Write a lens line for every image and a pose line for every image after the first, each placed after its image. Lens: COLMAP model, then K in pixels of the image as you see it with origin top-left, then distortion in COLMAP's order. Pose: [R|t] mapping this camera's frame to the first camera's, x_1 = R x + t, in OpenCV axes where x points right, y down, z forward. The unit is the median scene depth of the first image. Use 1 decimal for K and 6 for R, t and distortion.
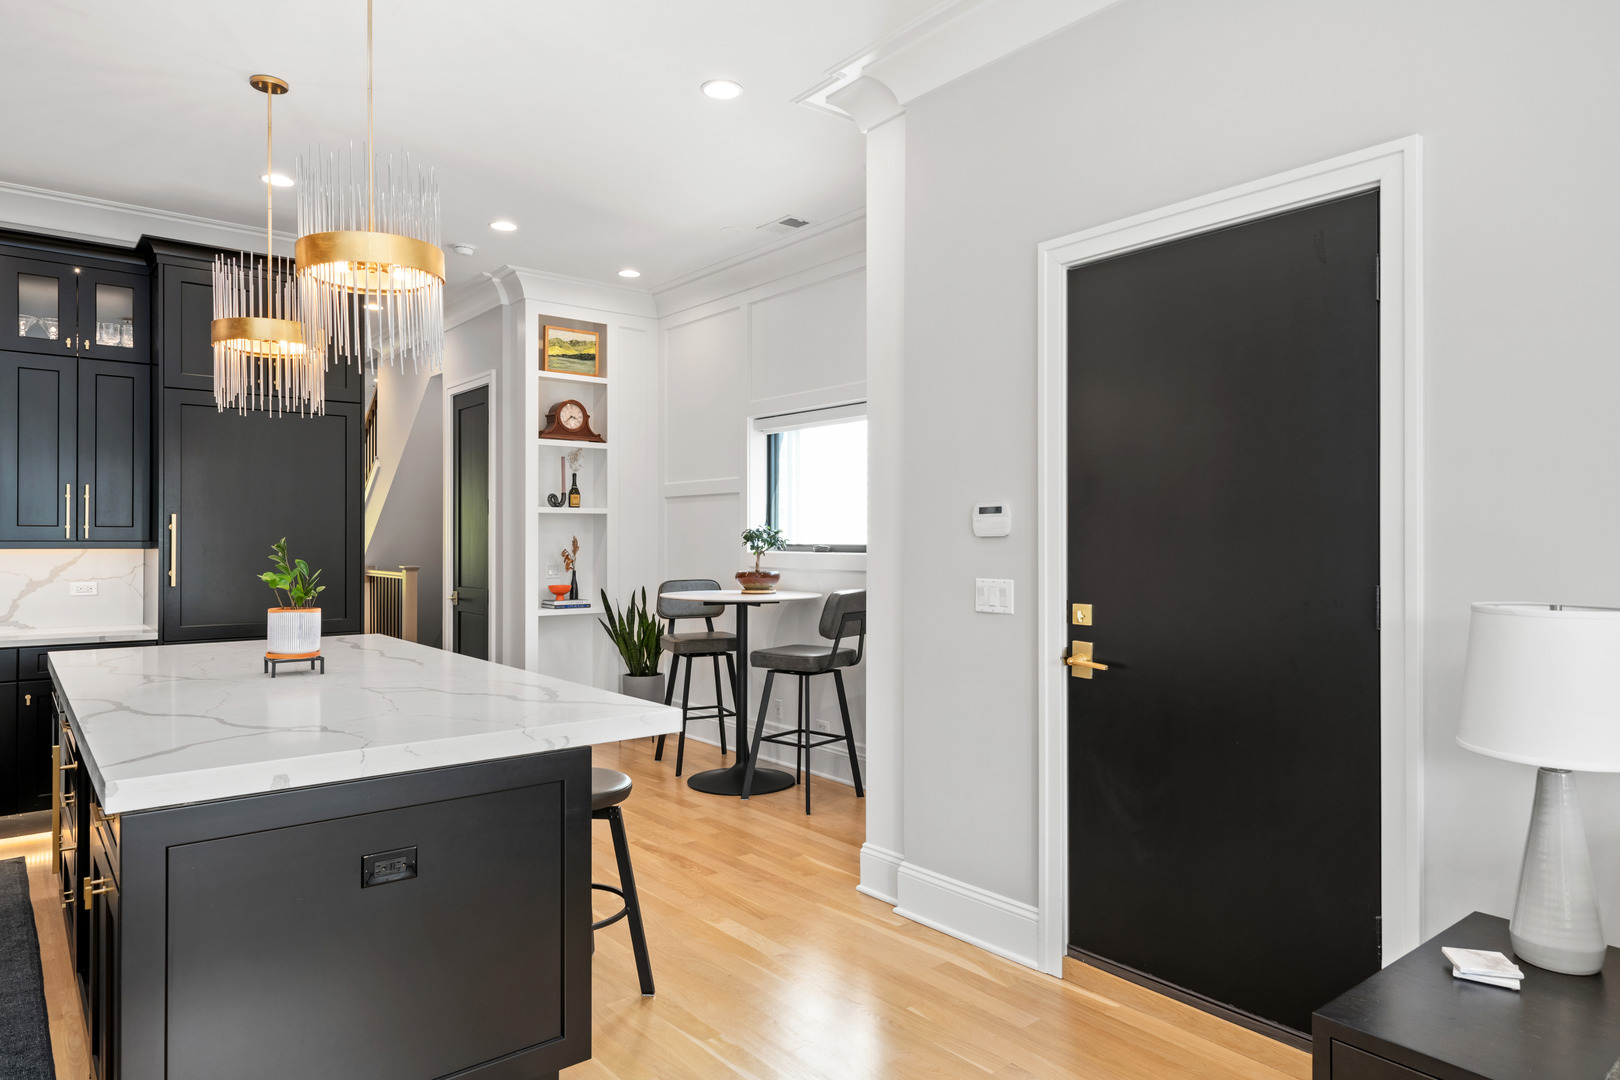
lens RADIAL K [[988.7, 0, 818.8], [0, 988.7, 535.9], [0, 0, 1]] dist [0.004625, -0.001155]
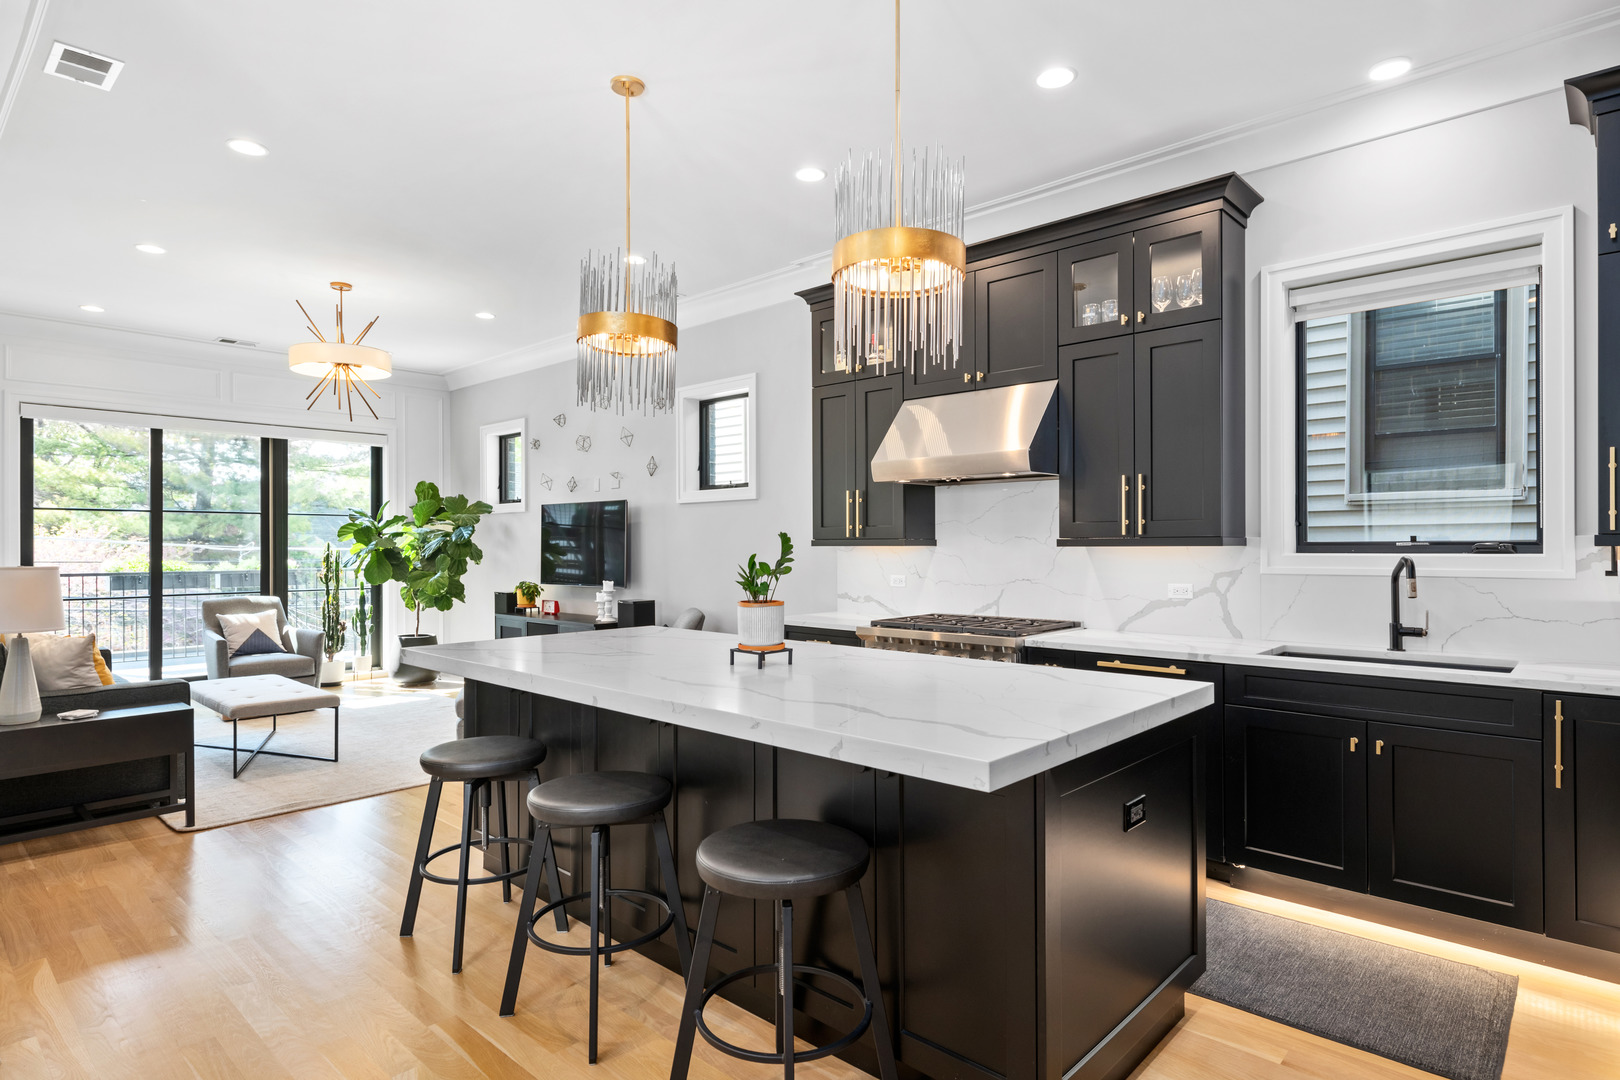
lens RADIAL K [[871.2, 0, 815.3], [0, 871.2, 544.2], [0, 0, 1]] dist [0.017717, -0.009599]
pose [[-0.991296, 0.002744, -0.131623, -0.252216], [0.002825, 0.999996, -0.000433, 0.007563], [0.131621, -0.000801, -0.991300, 1.022499]]
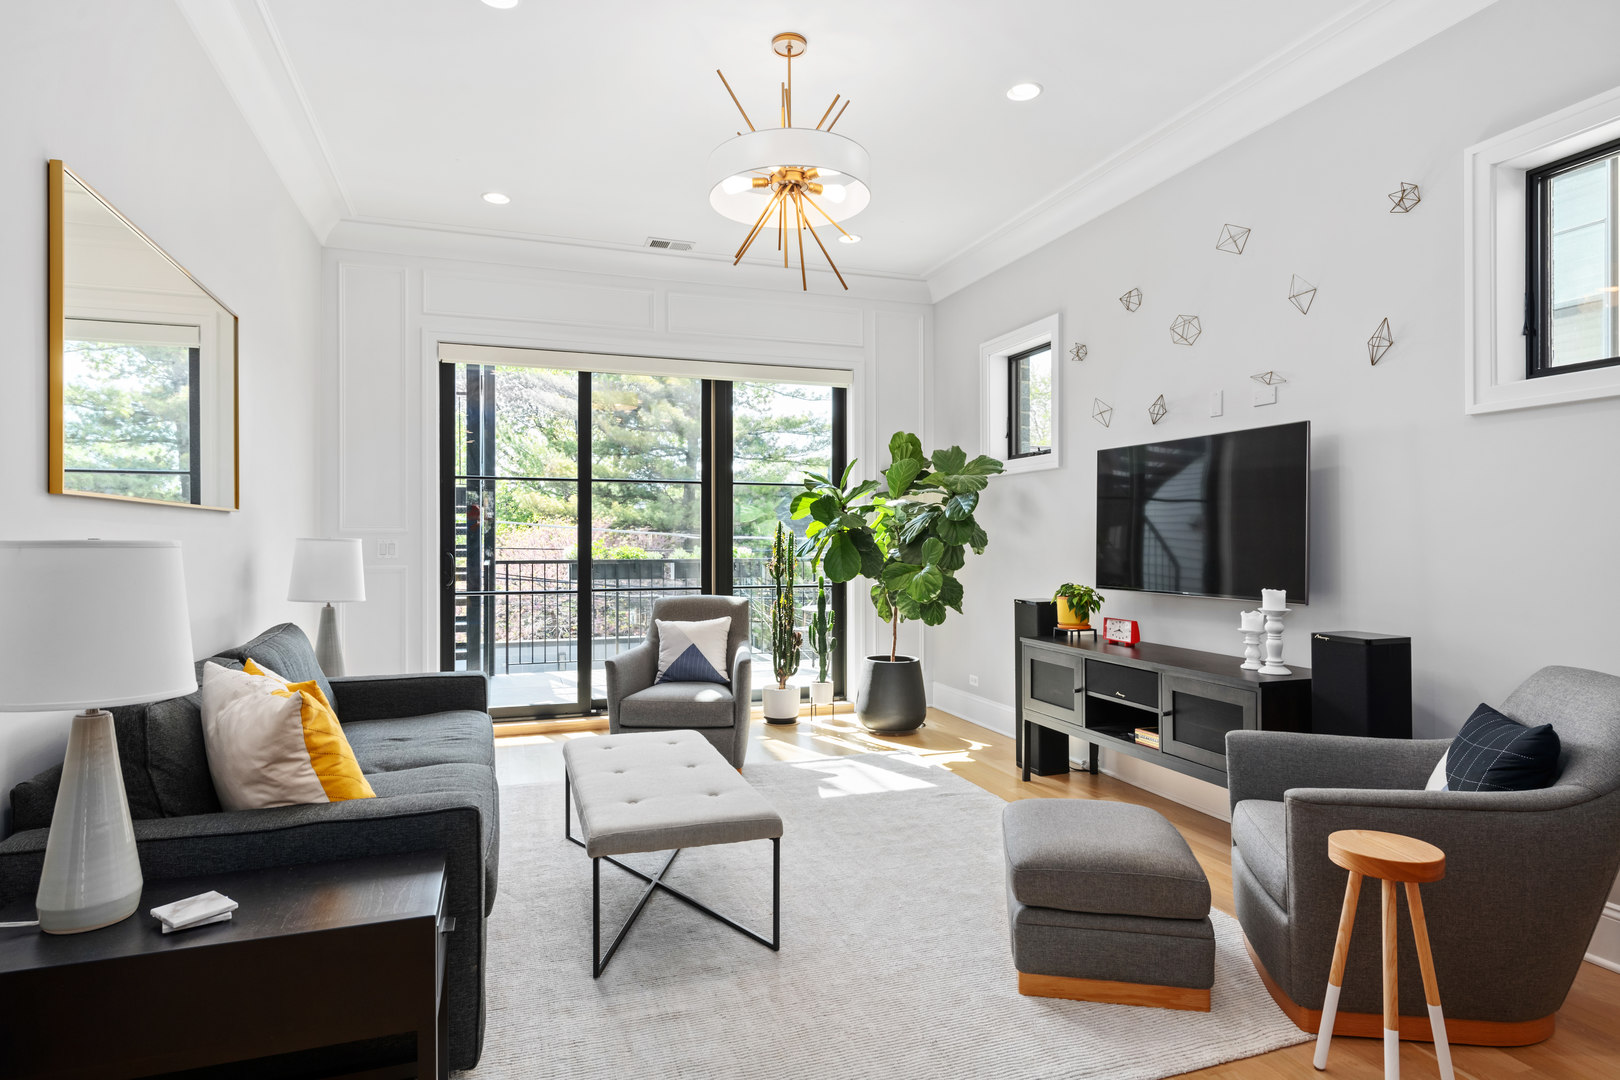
lens RADIAL K [[899.9, 0, 818.9], [0, 899.9, 533.5], [0, 0, 1]] dist [0.001442, 0.001548]
pose [[-0.939976, 0.003435, 0.341225, -0.060463], [0.001625, 0.999983, -0.005591, 0.021666], [-0.341238, -0.004701, -0.939965, 0.492026]]
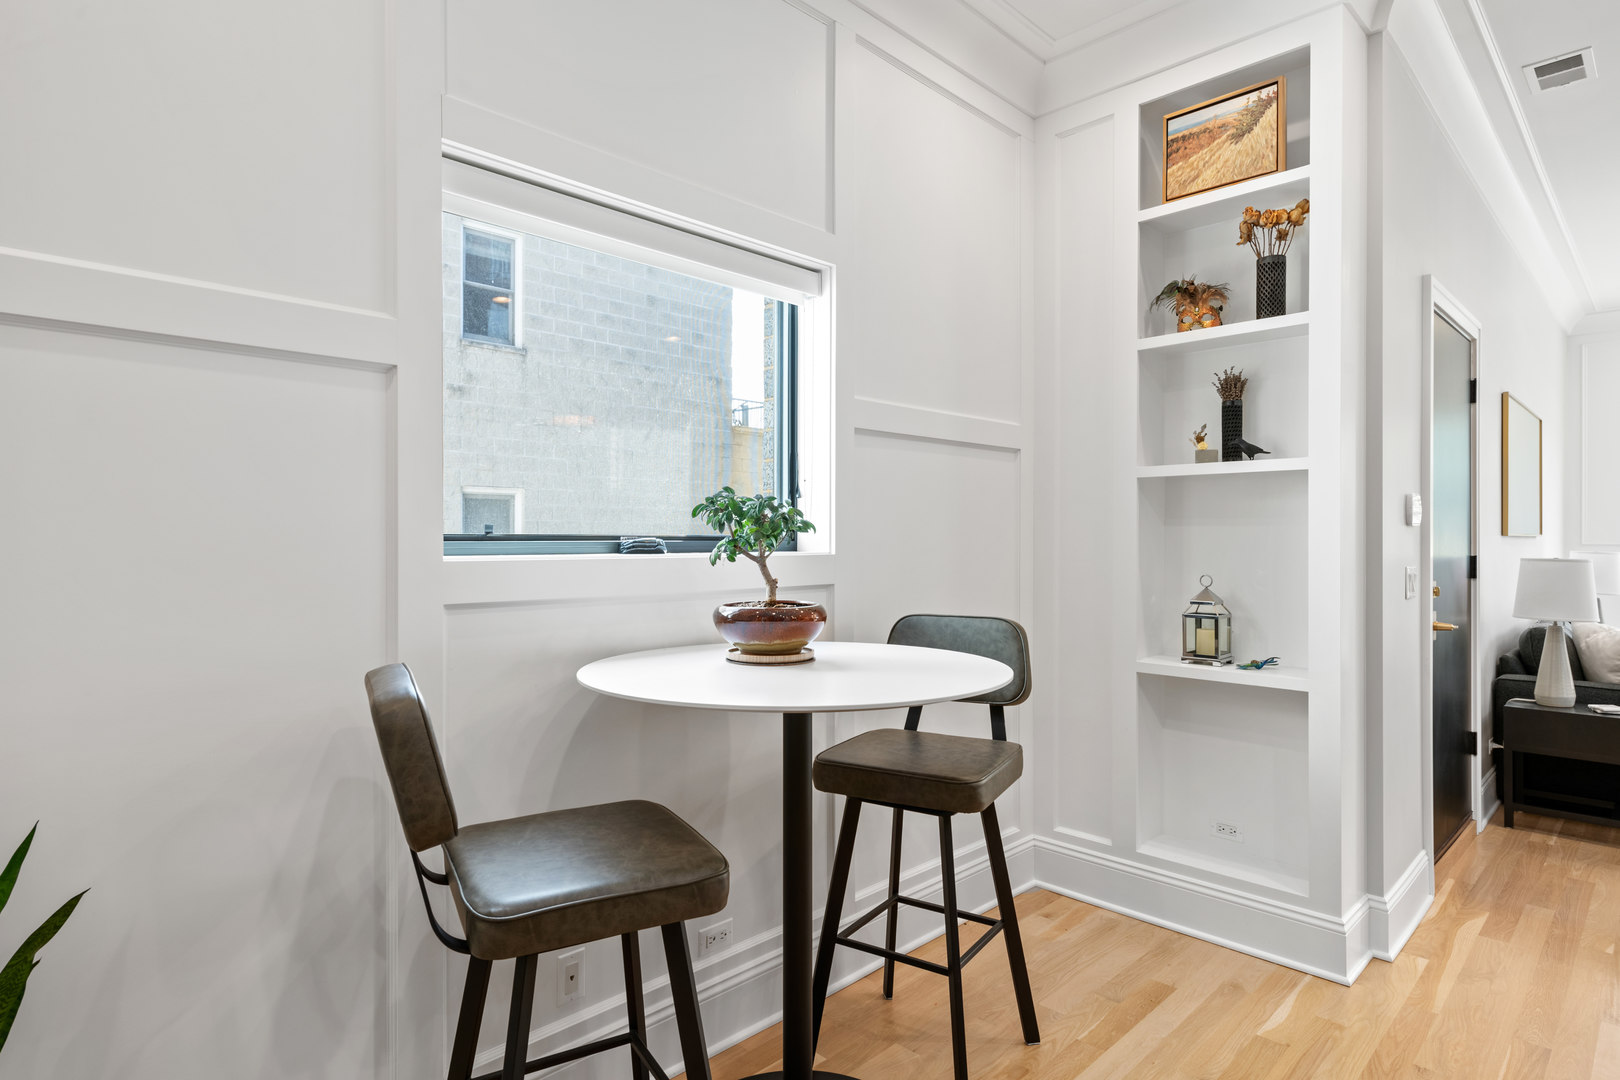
lens RADIAL K [[899.9, 0, 818.9], [0, 899.9, 533.5], [0, 0, 1]] dist [0.001442, 0.001548]
pose [[-0.109816, 0.000563, 0.993952, -0.390635], [-0.006795, 0.999976, -0.001317, 0.007664], [-0.993929, -0.006899, -0.109810, 0.954658]]
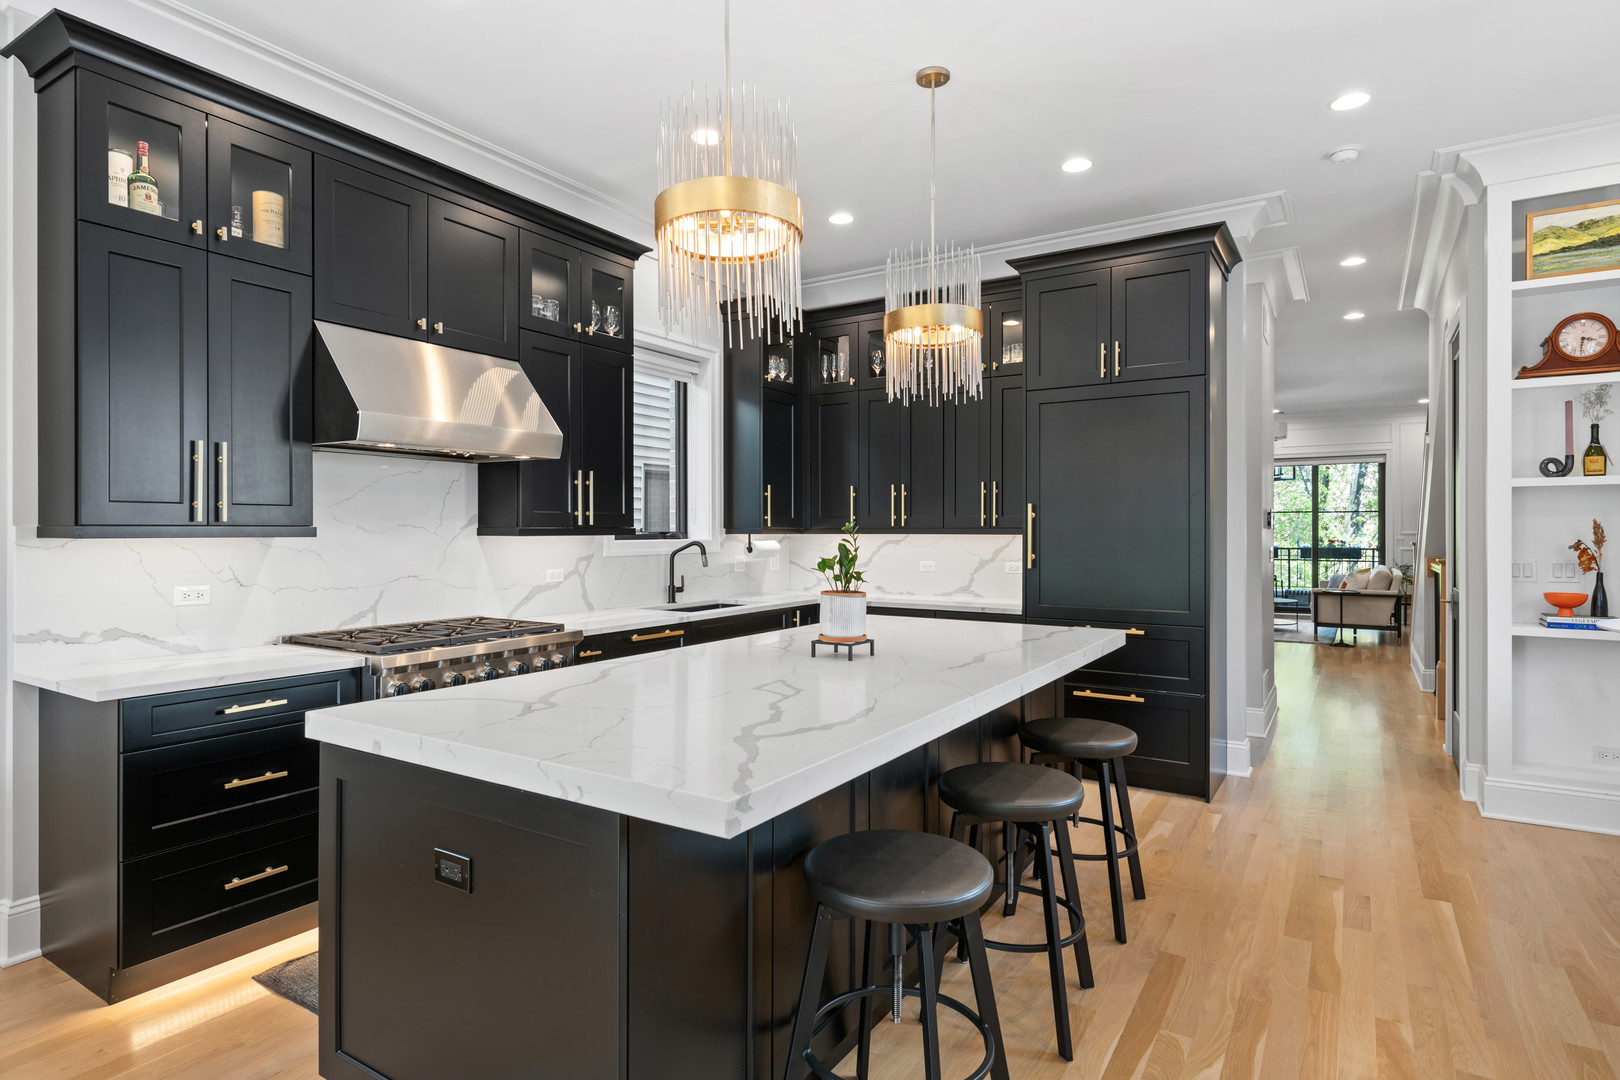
lens RADIAL K [[857.1, 0, 815.3], [0, 857.1, 533.9], [0, 0, 1]] dist [0.003473, 0.000200]
pose [[0.312536, 0.001422, -0.949905, 0.151260], [0.003511, 0.999990, 0.002653, 0.007129], [0.949899, -0.004164, 0.312528, 0.377905]]
